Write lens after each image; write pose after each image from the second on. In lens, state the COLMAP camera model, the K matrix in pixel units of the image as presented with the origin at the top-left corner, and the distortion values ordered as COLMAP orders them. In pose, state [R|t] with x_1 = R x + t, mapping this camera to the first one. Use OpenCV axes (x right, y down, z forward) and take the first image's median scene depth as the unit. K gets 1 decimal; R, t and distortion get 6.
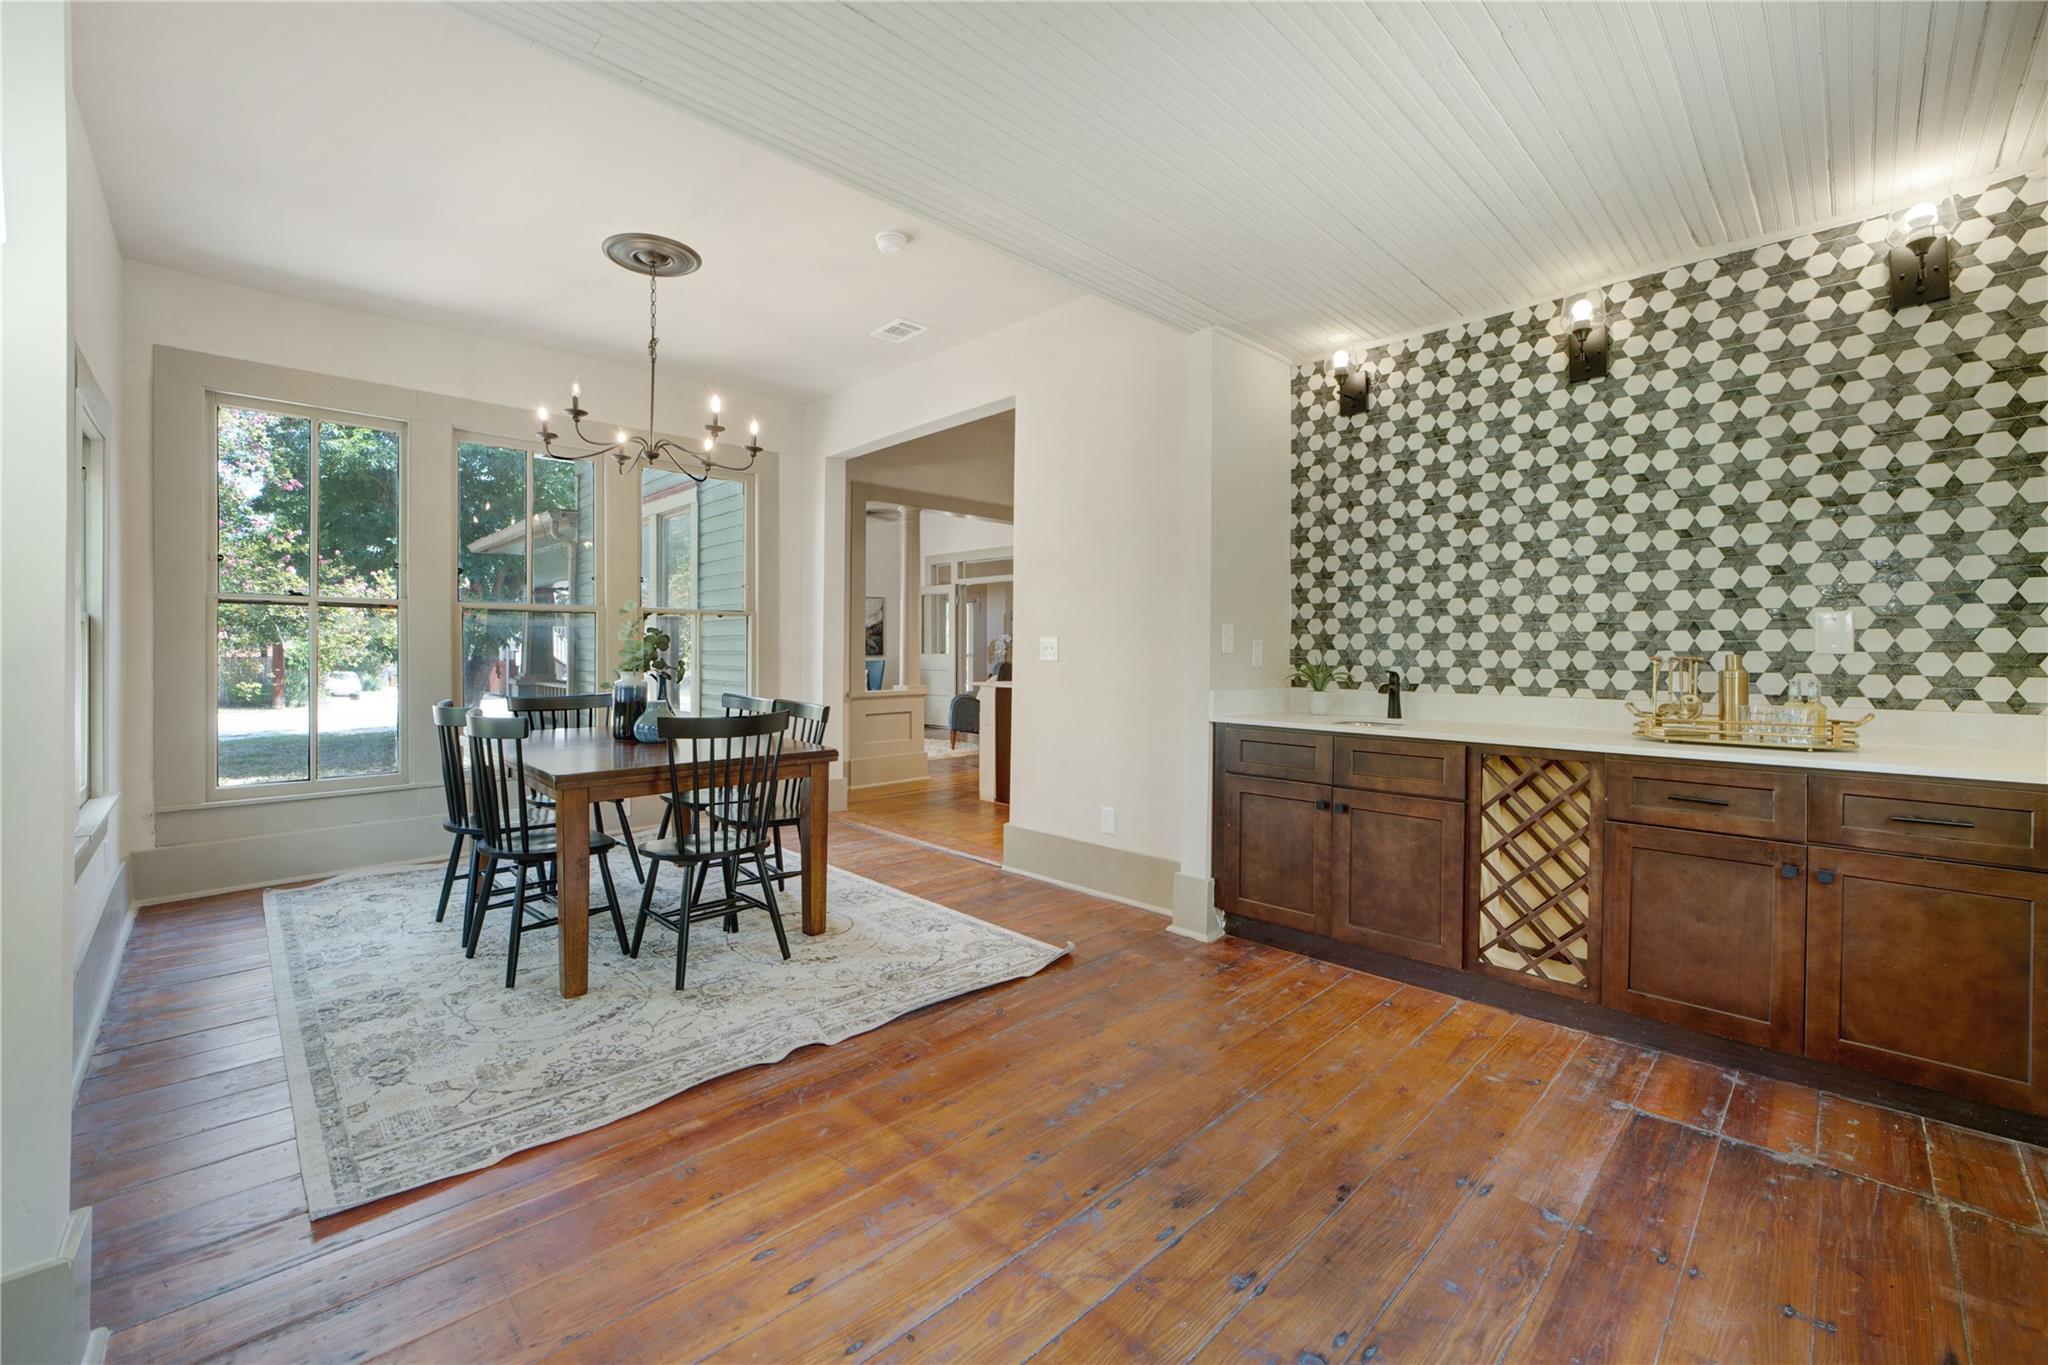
lens RADIAL K [[822.1, 0, 1024.1], [0, 822.1, 667.9], [0, 0, 1]] dist [-0.004675, 0.000254]
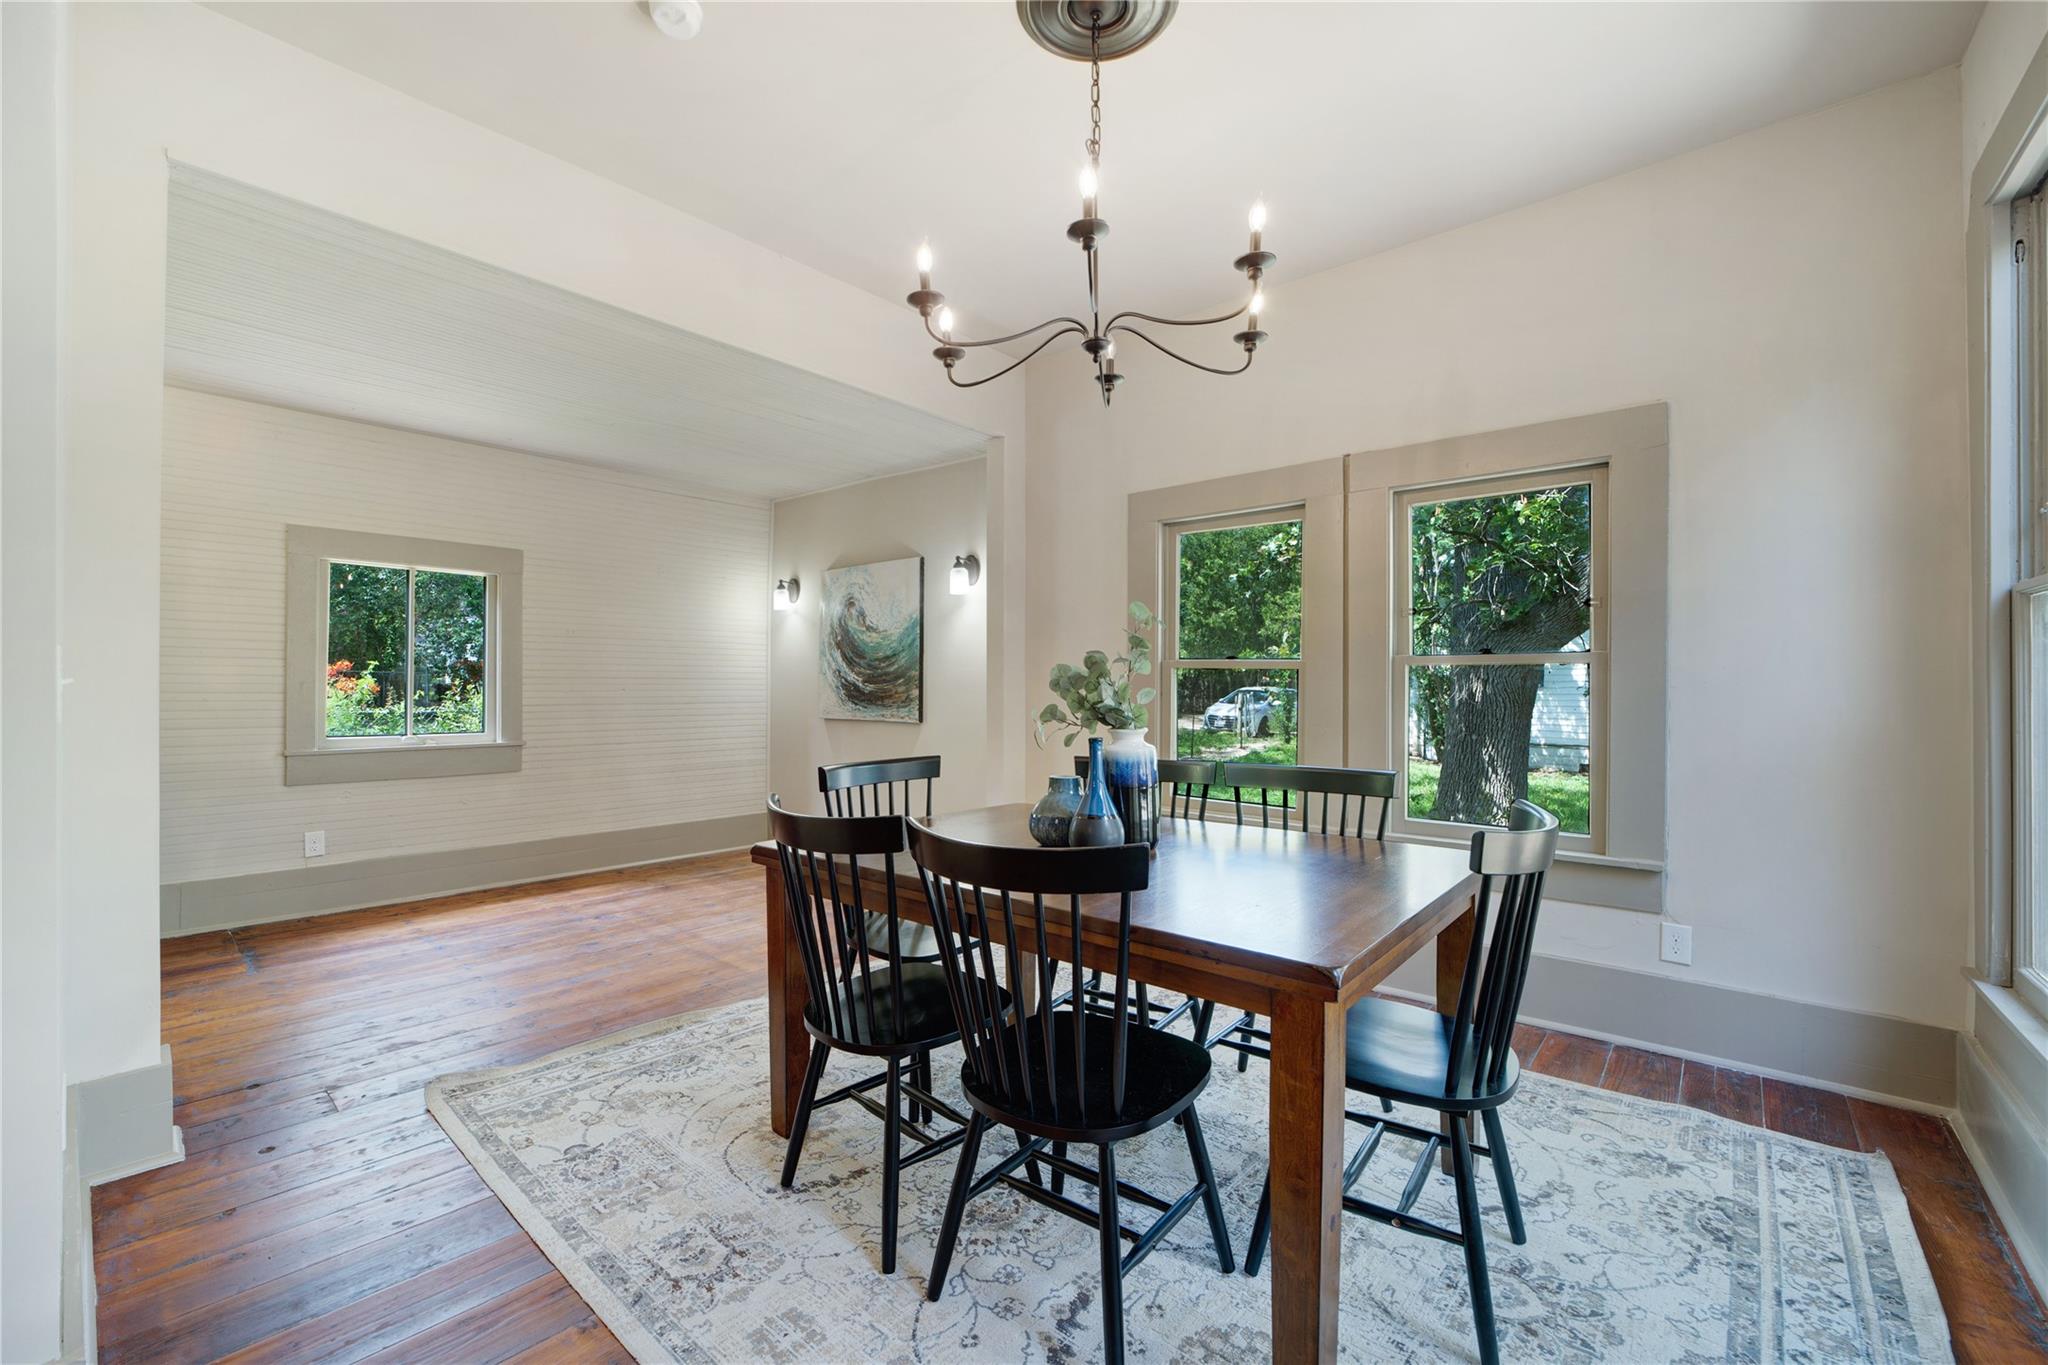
lens RADIAL K [[822.1, 0, 1024.1], [0, 822.1, 680.5], [0, 0, 1]] dist [-0.004675, 0.000254]
pose [[-0.996096, -0.006750, -0.088014, -0.413811], [-0.007690, 0.999917, 0.010346, -0.039918], [0.087937, 0.010983, -0.996065, 1.803356]]
